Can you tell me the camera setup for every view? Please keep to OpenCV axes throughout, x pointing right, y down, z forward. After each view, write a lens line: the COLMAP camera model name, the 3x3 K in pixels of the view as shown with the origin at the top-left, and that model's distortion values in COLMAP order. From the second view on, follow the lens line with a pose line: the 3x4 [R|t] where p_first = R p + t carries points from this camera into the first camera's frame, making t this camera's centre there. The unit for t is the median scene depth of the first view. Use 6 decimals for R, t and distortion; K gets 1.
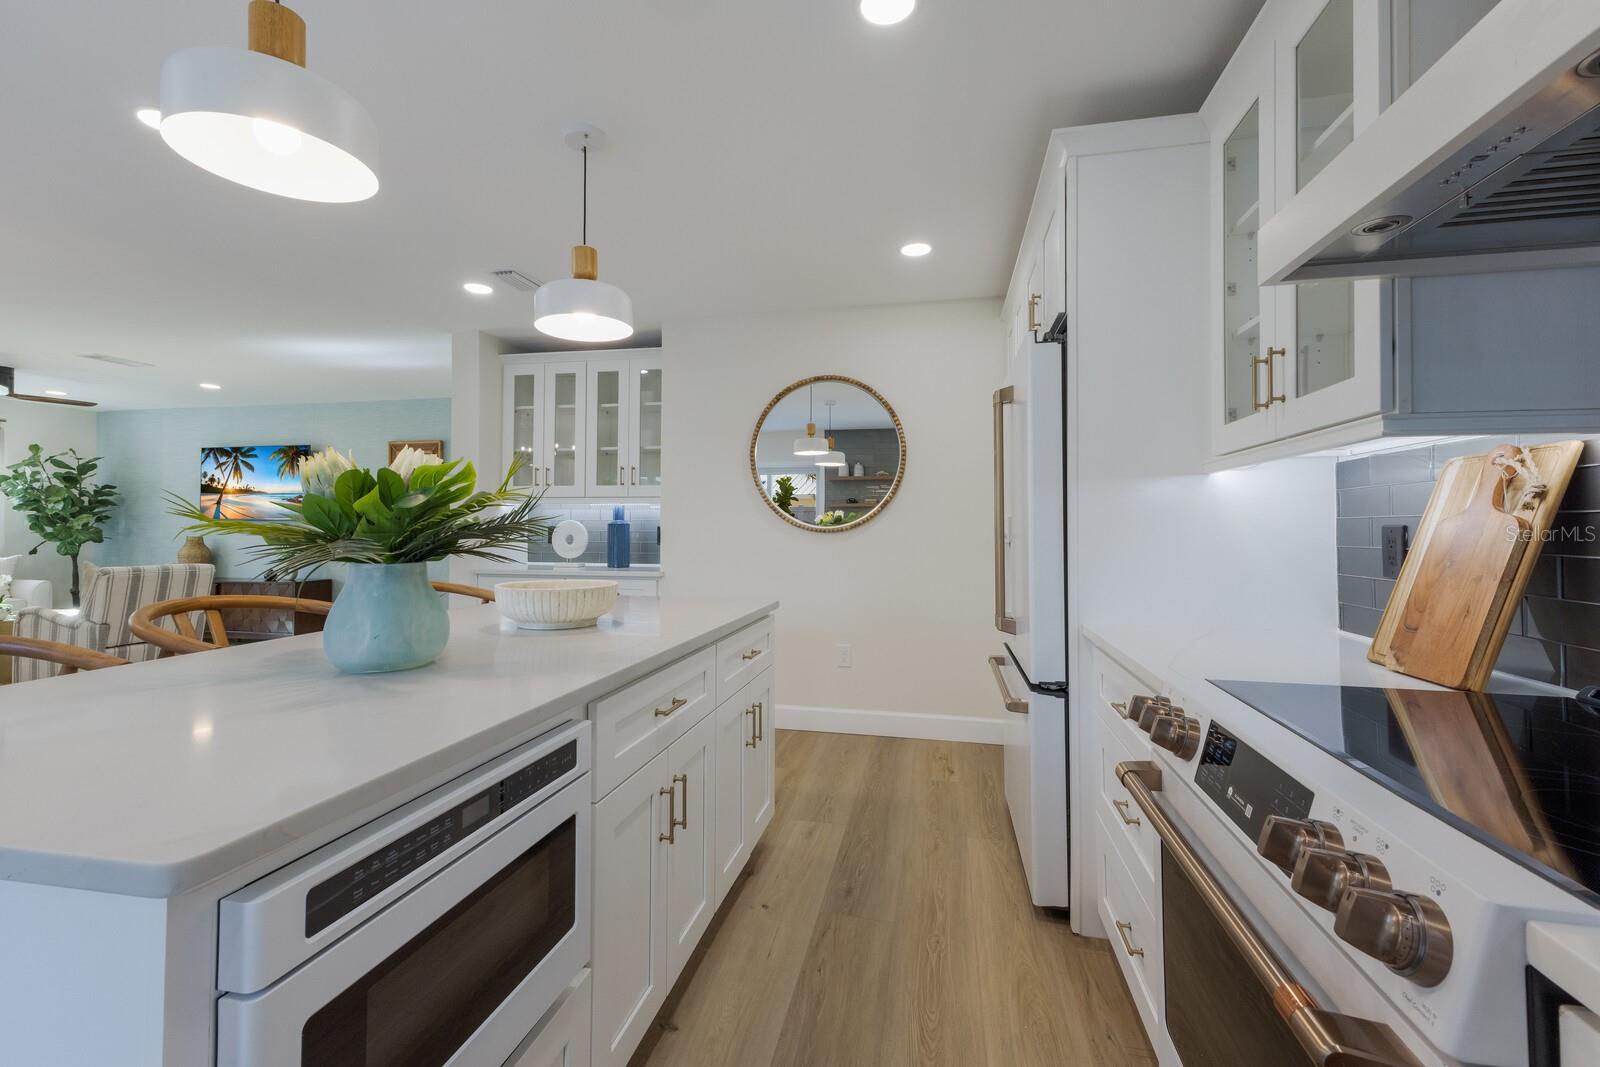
lens RADIAL K [[688.7, 0, 799.2], [0, 688.7, 505.7], [0, 0, 1]] dist [0.009550, -0.000241]
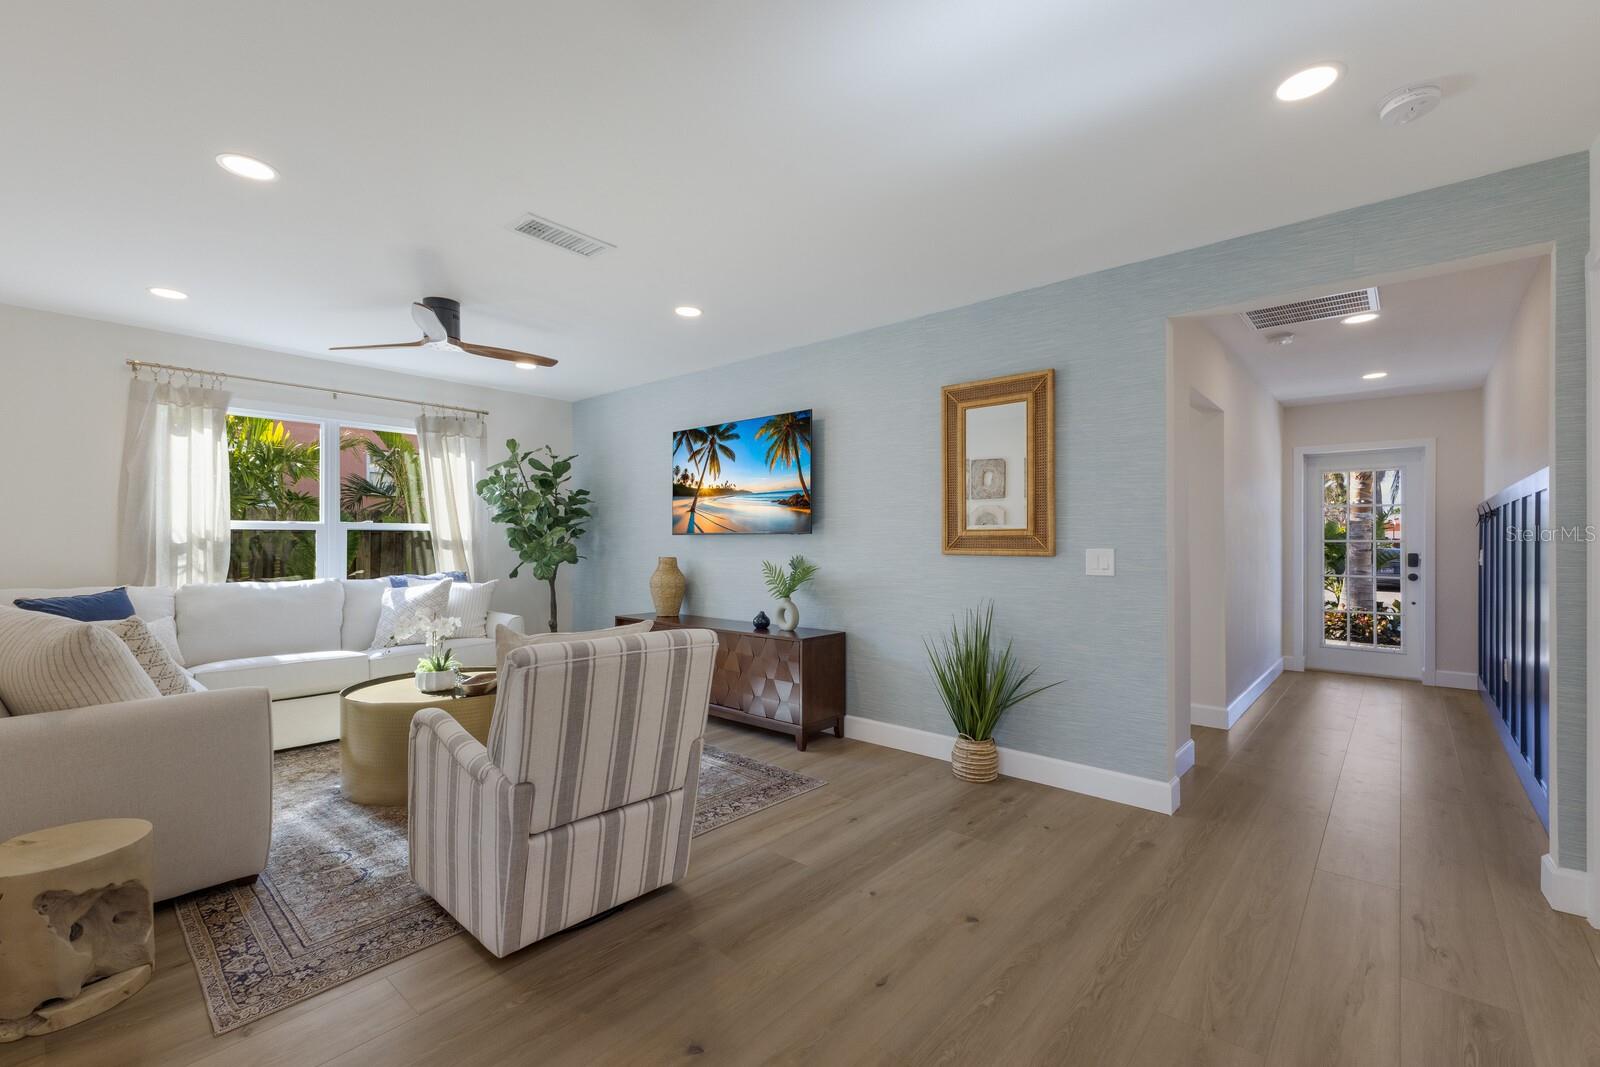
lens RADIAL K [[677.5, 0, 800.0], [0, 677.5, 533.5], [0, 0, 1]] dist [0.002708, 0.000105]
pose [[0.873471, -0.003842, -0.486861, -0.425444], [0.013063, 0.999794, 0.015545, 0.011302], [0.486701, -0.019938, 0.873341, 0.471796]]
